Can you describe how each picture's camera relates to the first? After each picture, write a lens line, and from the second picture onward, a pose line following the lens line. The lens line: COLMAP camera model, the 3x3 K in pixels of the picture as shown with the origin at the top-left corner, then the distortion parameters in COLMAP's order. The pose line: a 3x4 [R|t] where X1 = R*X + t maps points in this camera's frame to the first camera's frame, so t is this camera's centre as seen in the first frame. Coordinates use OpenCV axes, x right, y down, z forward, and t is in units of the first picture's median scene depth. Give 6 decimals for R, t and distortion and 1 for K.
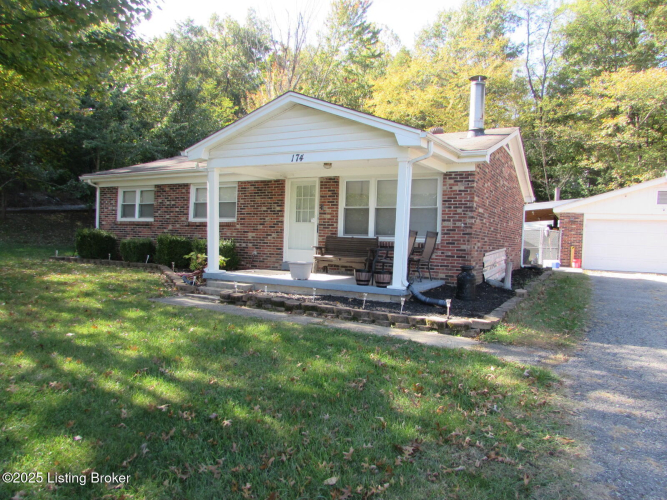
lens RADIAL K [[466.0, 0, 334.5], [0, 466.0, 248.4], [0, 0, 1]] dist [-0.036904, 0.015407]
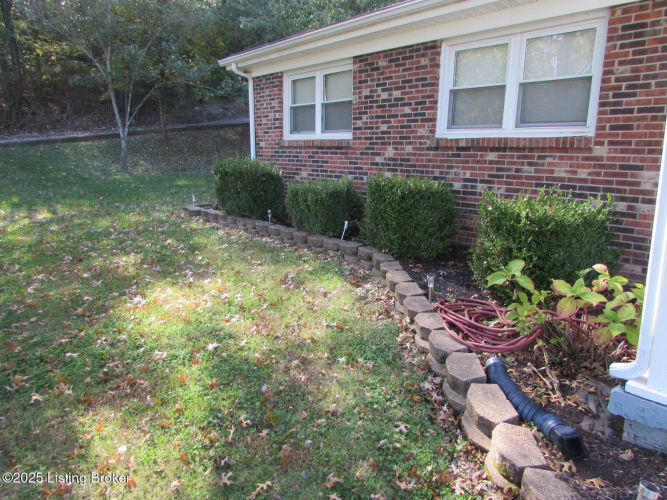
lens RADIAL K [[466.0, 0, 333.0], [0, 466.0, 251.2], [0, 0, 1]] dist [-0.036904, 0.015407]
pose [[0.932821, 0.050590, -0.356772, -0.225688], [0.021840, 0.980337, 0.196116, -0.038482], [0.359678, -0.190733, 0.913374, 0.519659]]
